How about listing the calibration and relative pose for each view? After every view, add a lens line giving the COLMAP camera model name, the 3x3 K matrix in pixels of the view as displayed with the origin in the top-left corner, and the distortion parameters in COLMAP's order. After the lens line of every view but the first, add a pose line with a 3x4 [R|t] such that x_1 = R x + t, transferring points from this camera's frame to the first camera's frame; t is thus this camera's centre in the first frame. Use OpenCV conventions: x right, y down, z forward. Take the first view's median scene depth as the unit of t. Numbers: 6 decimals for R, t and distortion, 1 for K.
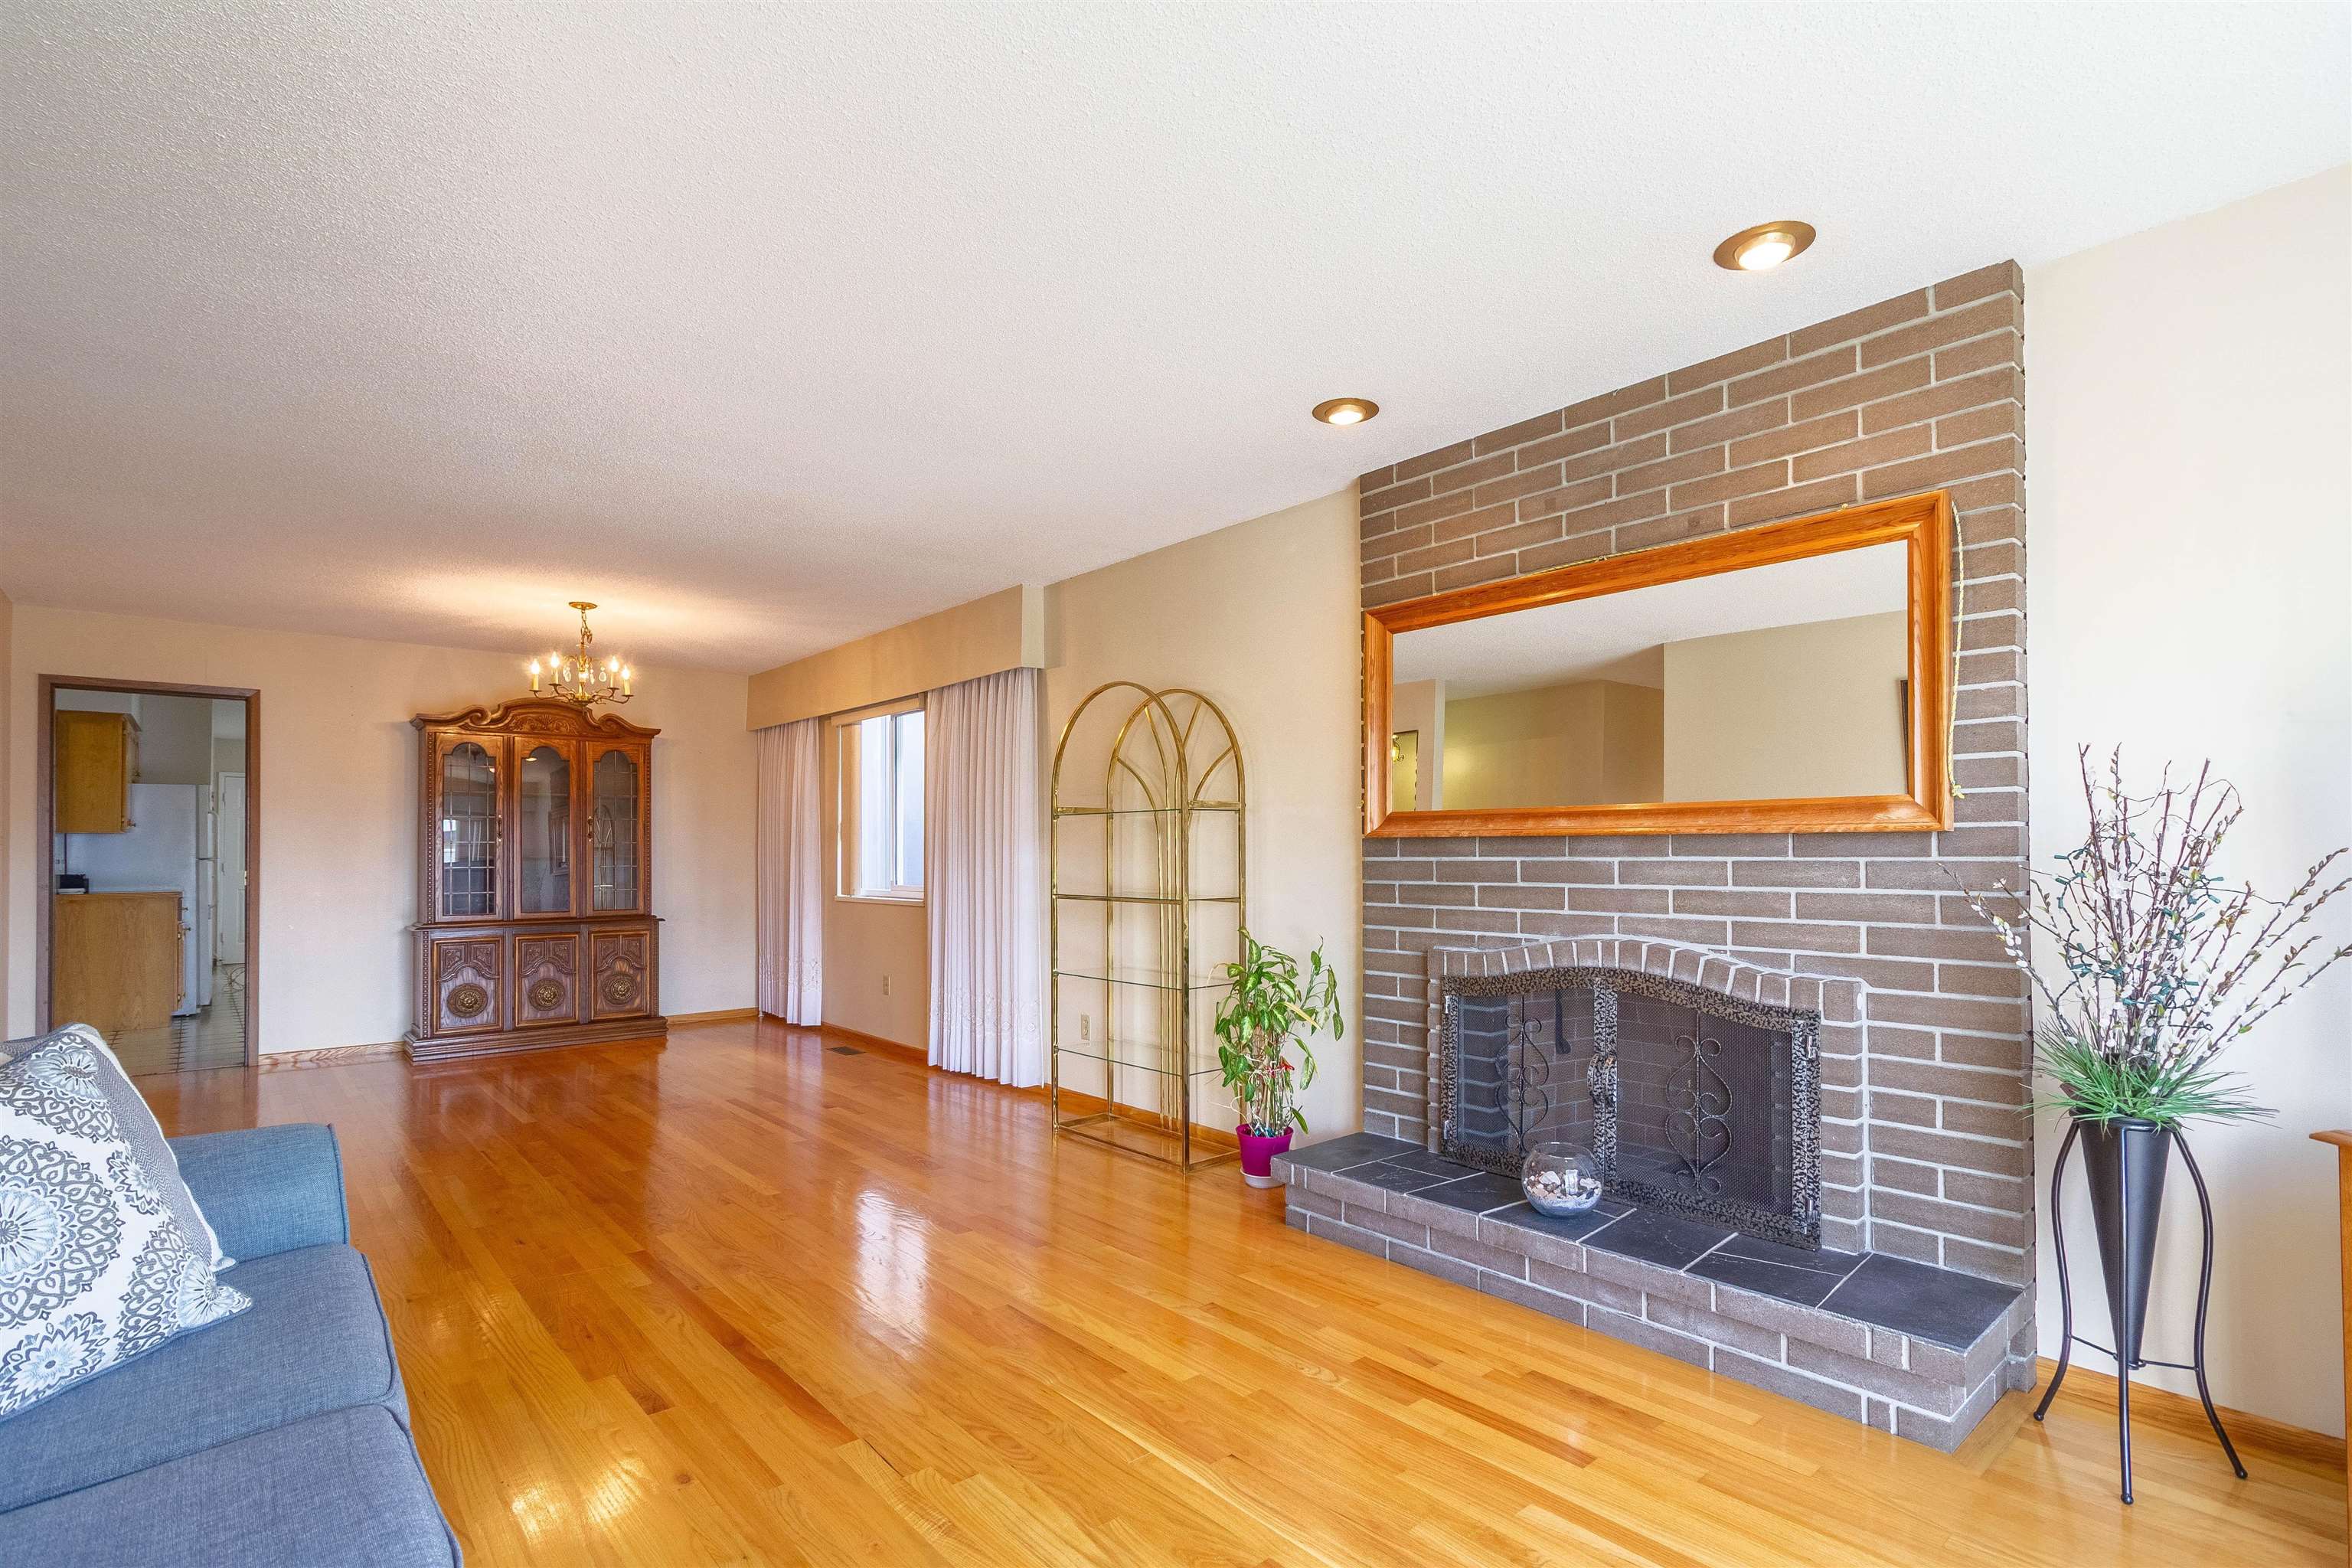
lens RADIAL K [[1098.7, 0, 1201.4], [0, 1098.7, 854.1], [0, 0, 1]] dist [0.010692, 0.001222]
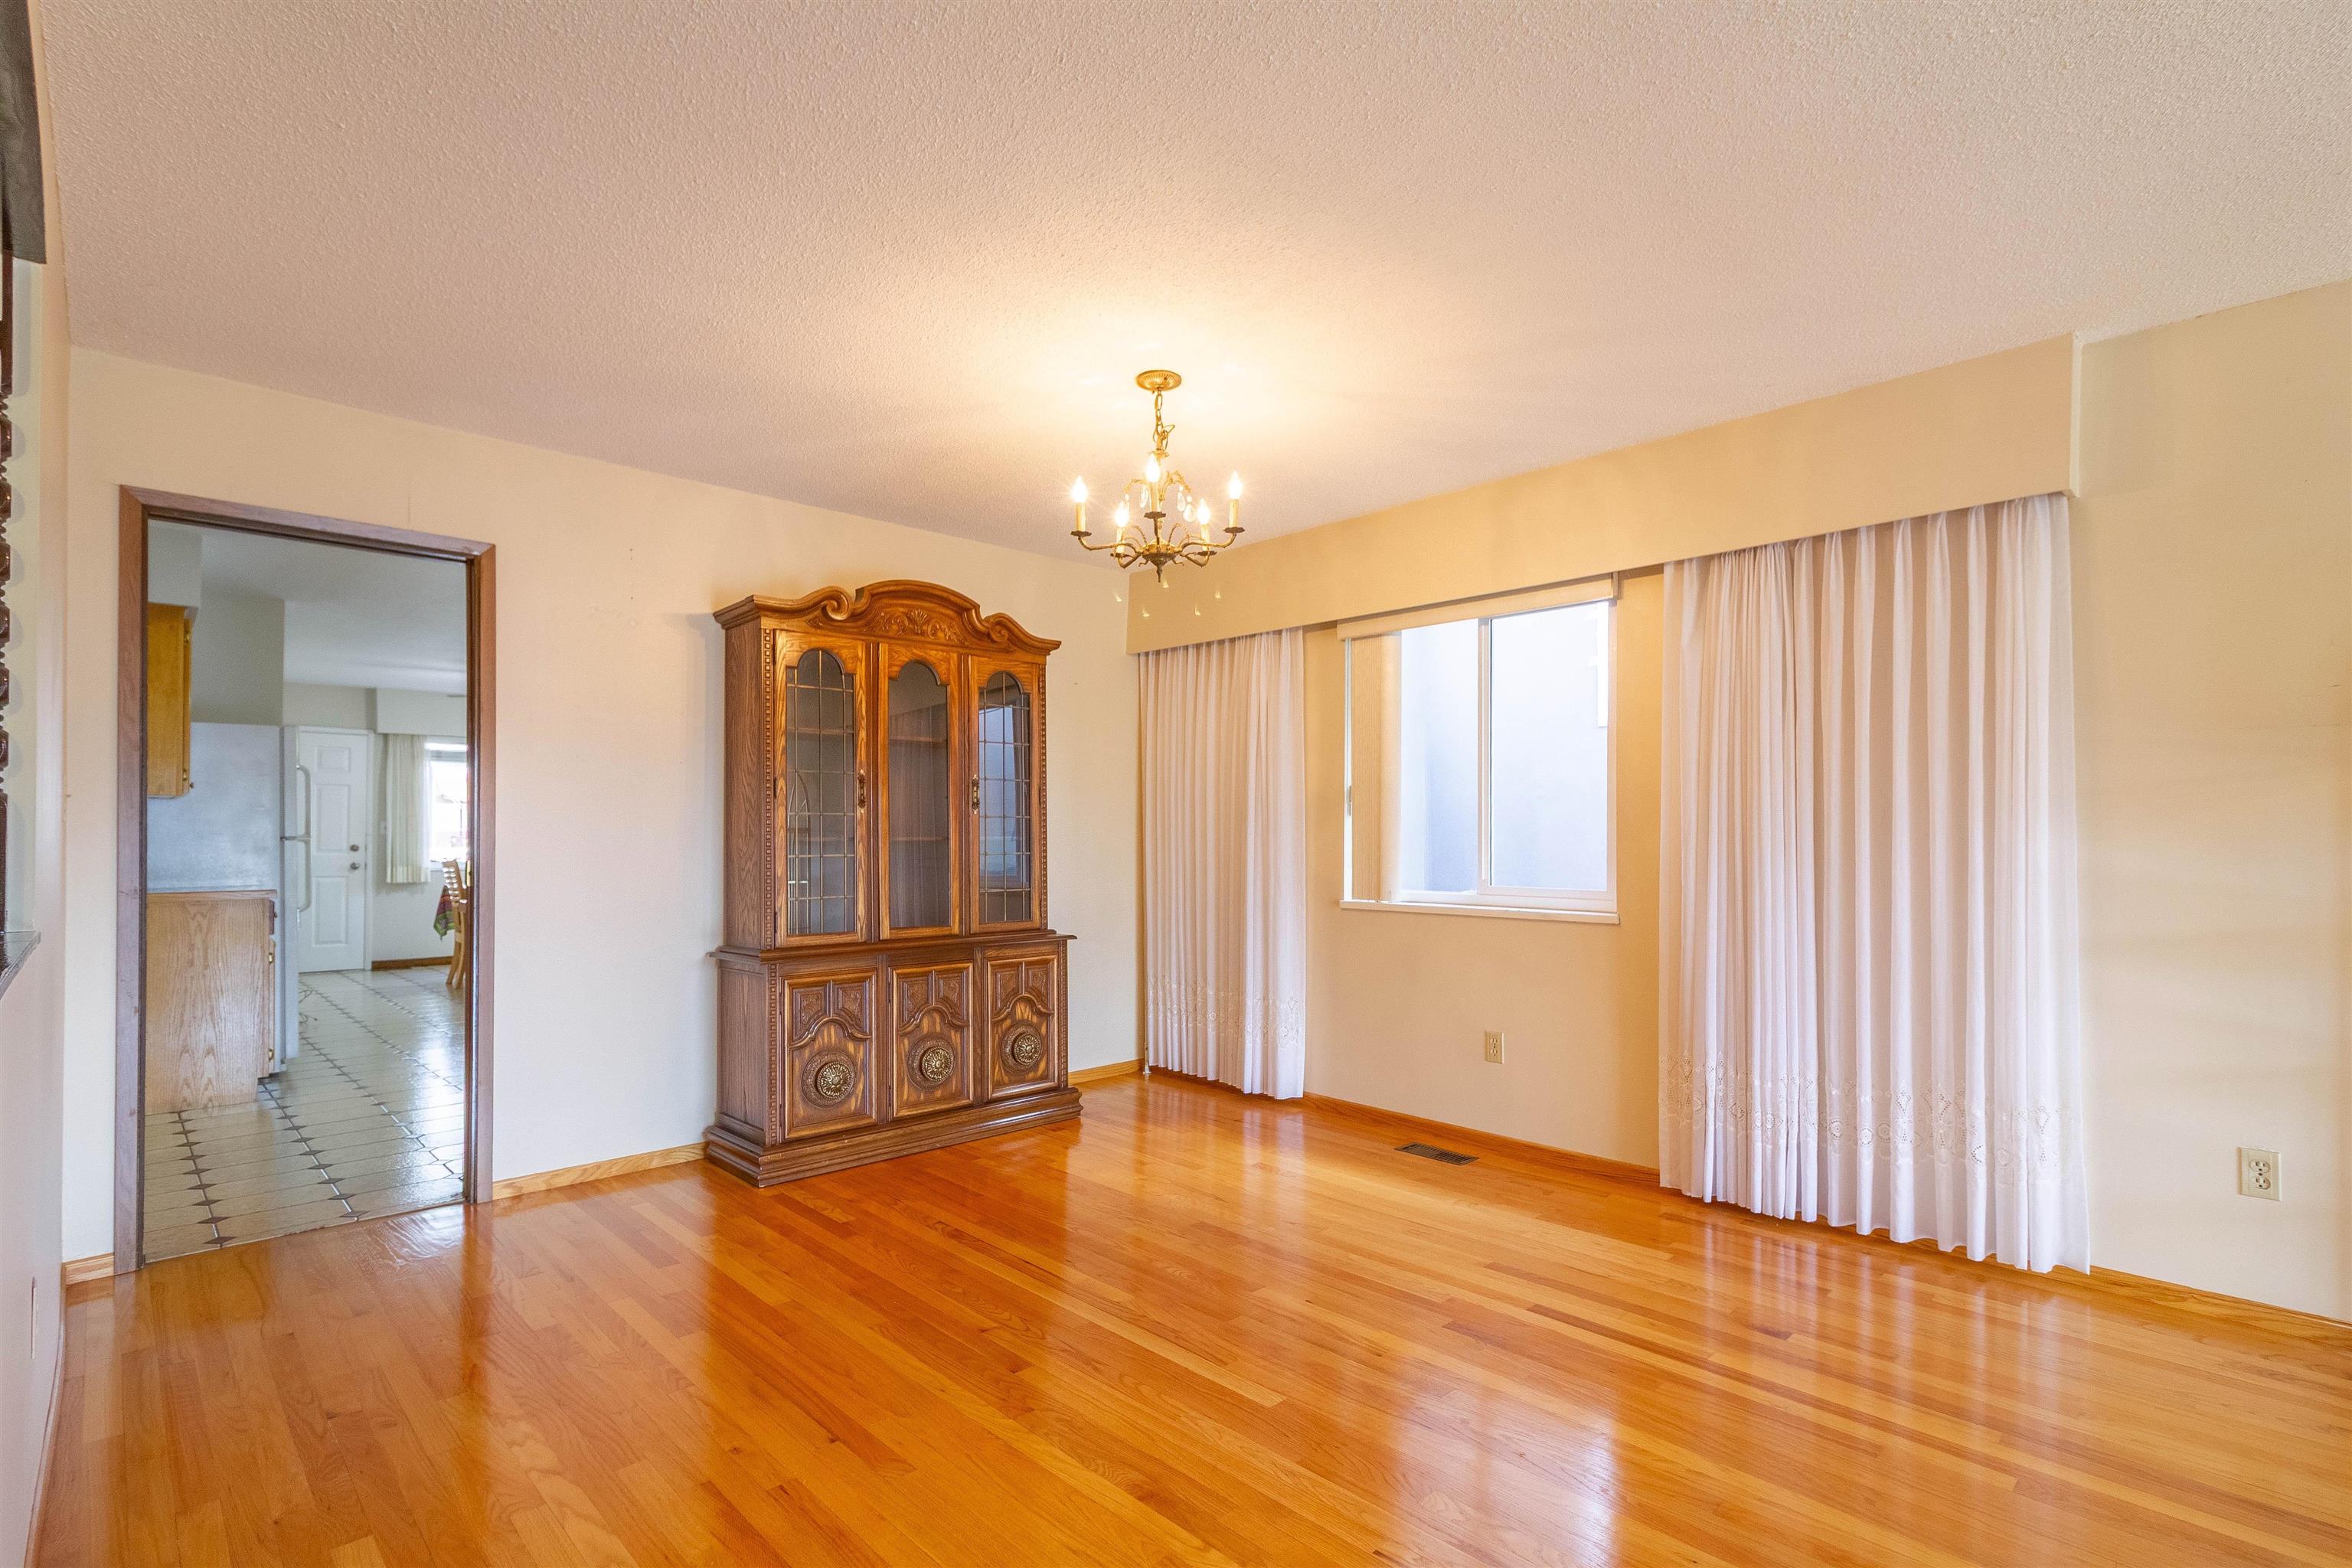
lens RADIAL K [[1098.7, 0, 1207.7], [0, 1098.7, 838.8], [0, 0, 1]] dist [0.010692, 0.001222]
pose [[0.998246, 0.005512, 0.058953, -0.459937], [-0.005749, 0.999976, 0.003843, -0.000634], [-0.058931, -0.004176, 0.998253, 0.364004]]
